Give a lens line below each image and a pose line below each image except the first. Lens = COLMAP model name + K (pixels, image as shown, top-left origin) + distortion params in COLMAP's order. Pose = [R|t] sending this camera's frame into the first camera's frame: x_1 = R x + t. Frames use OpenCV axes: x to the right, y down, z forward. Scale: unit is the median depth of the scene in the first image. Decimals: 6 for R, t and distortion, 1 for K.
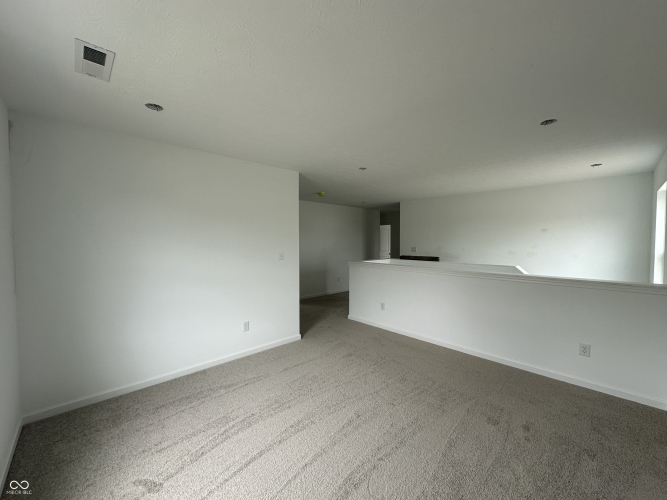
lens RADIAL K [[265.0, 0, 330.8], [0, 265.0, 250.3], [0, 0, 1]] dist [-0.000872, -0.000144]
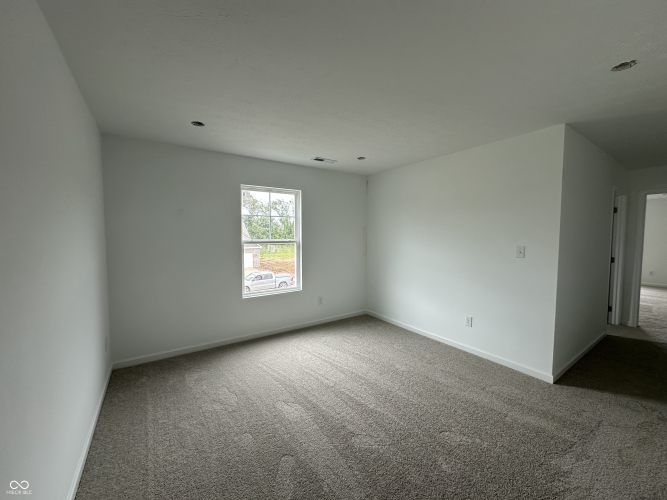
lens RADIAL K [[265.0, 0, 331.3], [0, 265.0, 249.6], [0, 0, 1]] dist [-0.000872, -0.000144]
pose [[-0.161413, 0.048852, -0.985677, 0.812995], [-0.036750, 0.997784, 0.055470, -0.008462], [0.986202, 0.045177, -0.159260, 0.764676]]
